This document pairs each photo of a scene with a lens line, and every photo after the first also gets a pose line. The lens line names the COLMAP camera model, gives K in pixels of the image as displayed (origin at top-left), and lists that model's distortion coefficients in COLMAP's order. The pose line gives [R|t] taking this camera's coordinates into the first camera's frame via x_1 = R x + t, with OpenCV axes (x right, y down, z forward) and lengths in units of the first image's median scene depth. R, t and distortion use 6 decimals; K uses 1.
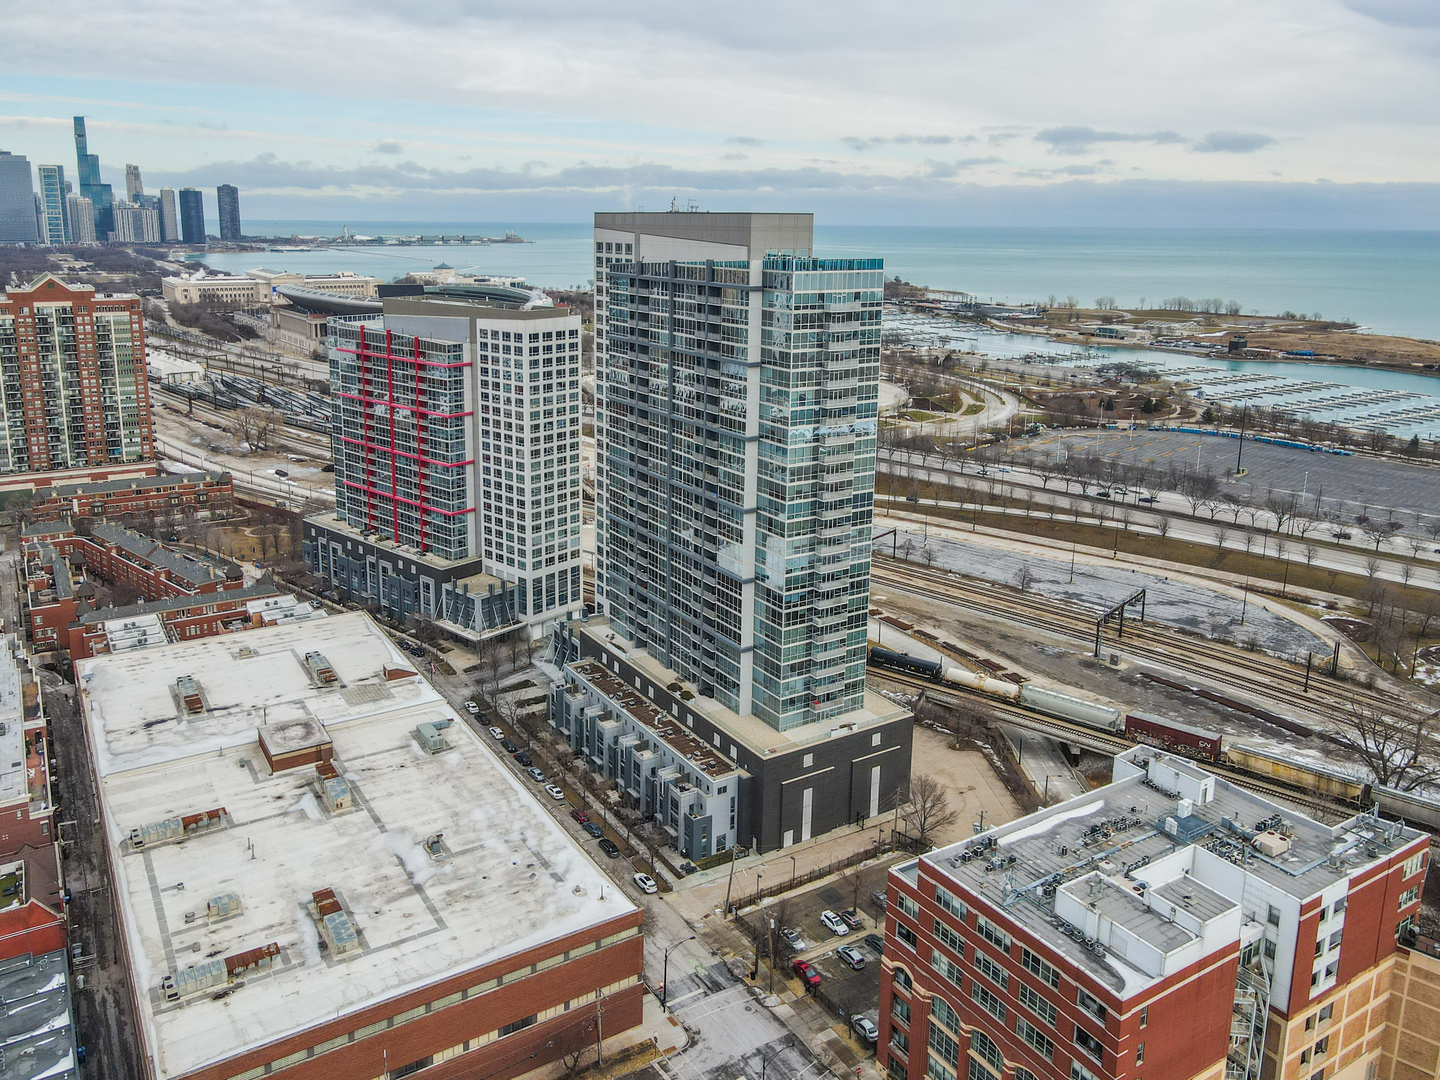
lens RADIAL K [[1140.3, 0, 683.2], [0, 1140.3, 455.8], [0, 0, 1]] dist [0.010793, 0.019601]
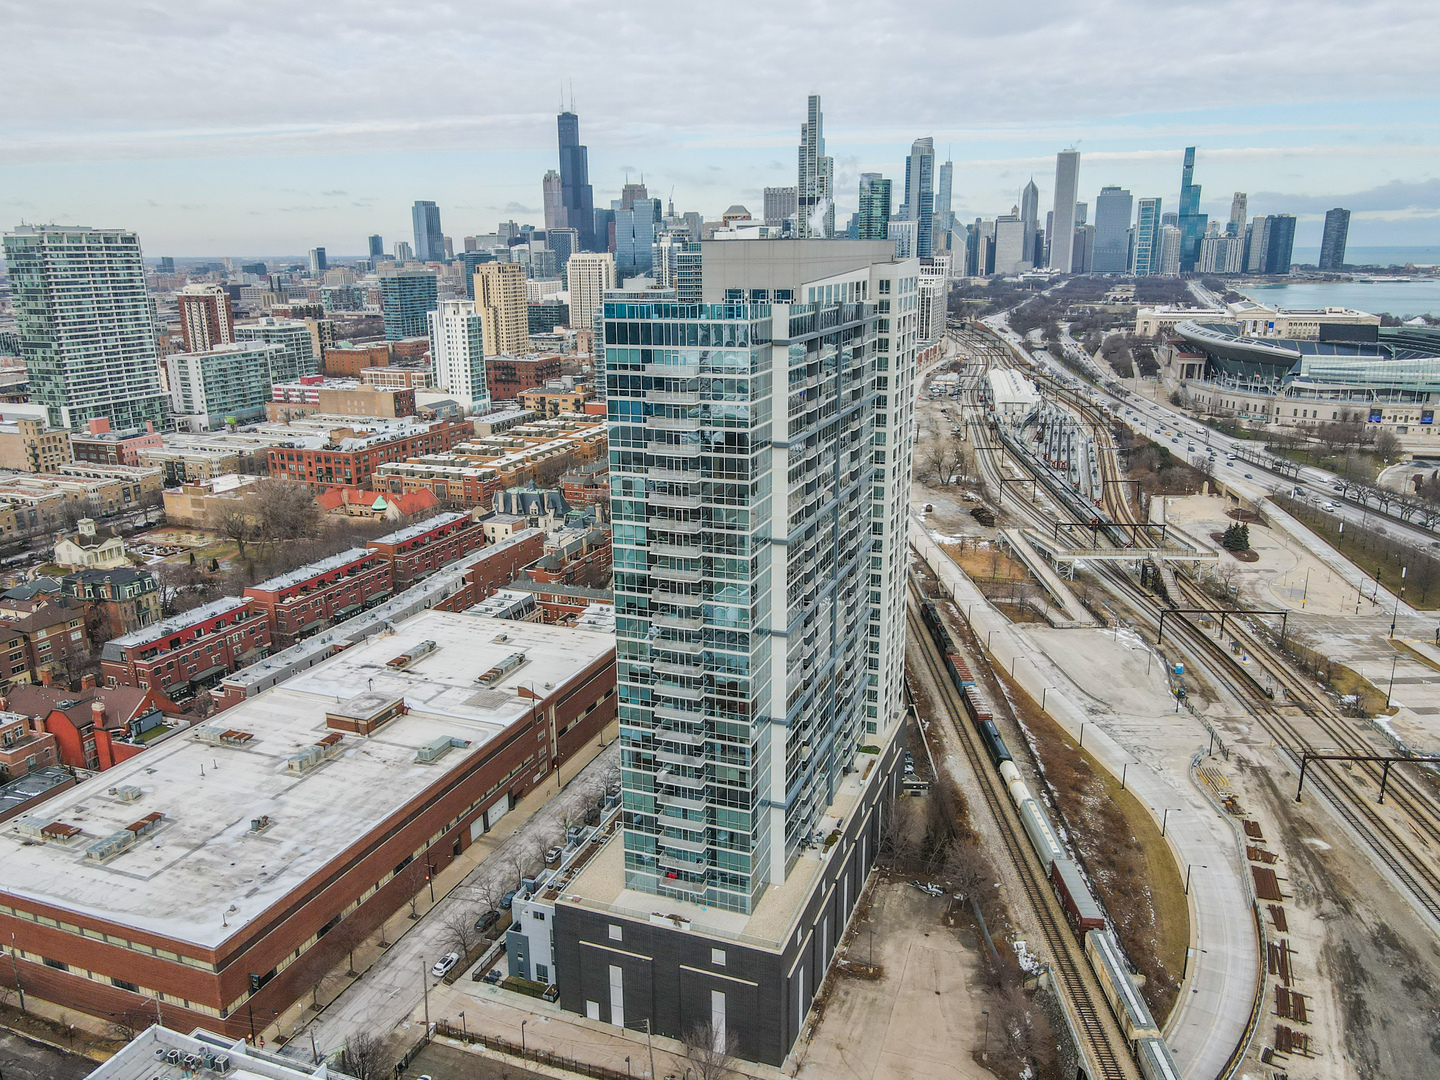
lens RADIAL K [[1120.0, 0, 687.4], [0, 1120.0, 564.9], [0, 0, 1]] dist [0.011505, 0.001636]
pose [[0.584083, 0.205406, -0.785274, 0.192015], [-0.149578, 0.978120, 0.144594, -0.029511], [0.797793, 0.033005, 0.602028, 0.151268]]
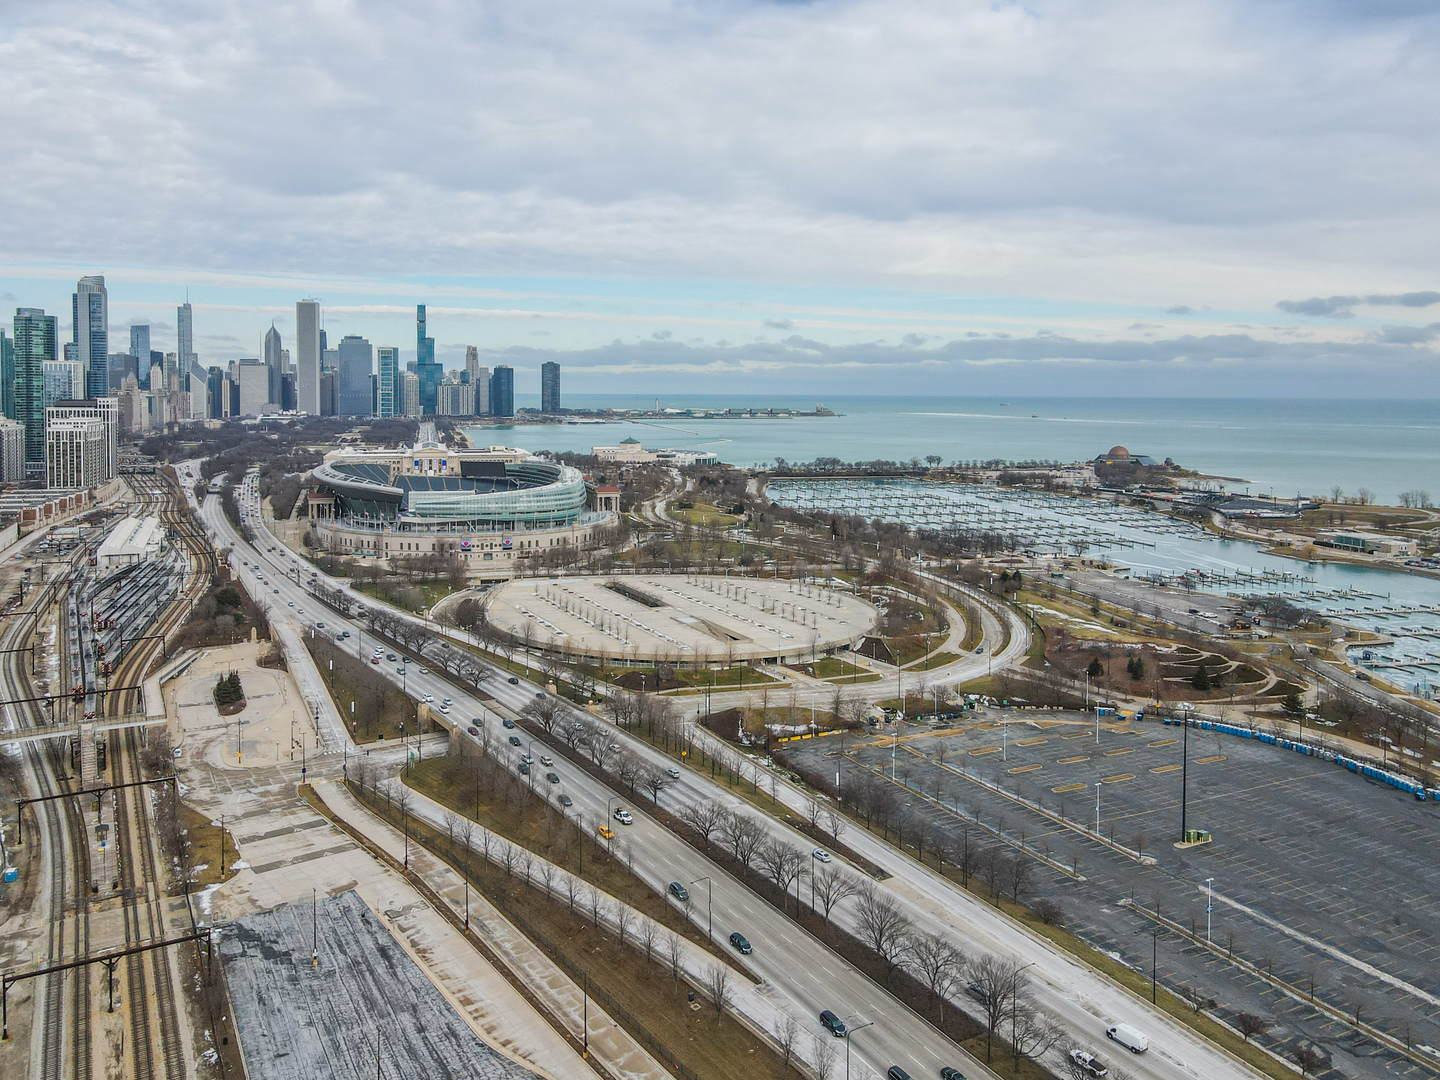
lens RADIAL K [[1124.7, 0, 723.5], [0, 1124.7, 424.3], [0, 0, 1]] dist [0.011355, 0.012374]
pose [[0.944832, 0.004947, -0.327519, 0.297197], [-0.062218, 0.984393, -0.164619, -0.051285], [0.321593, 0.175914, 0.930394, 0.257174]]
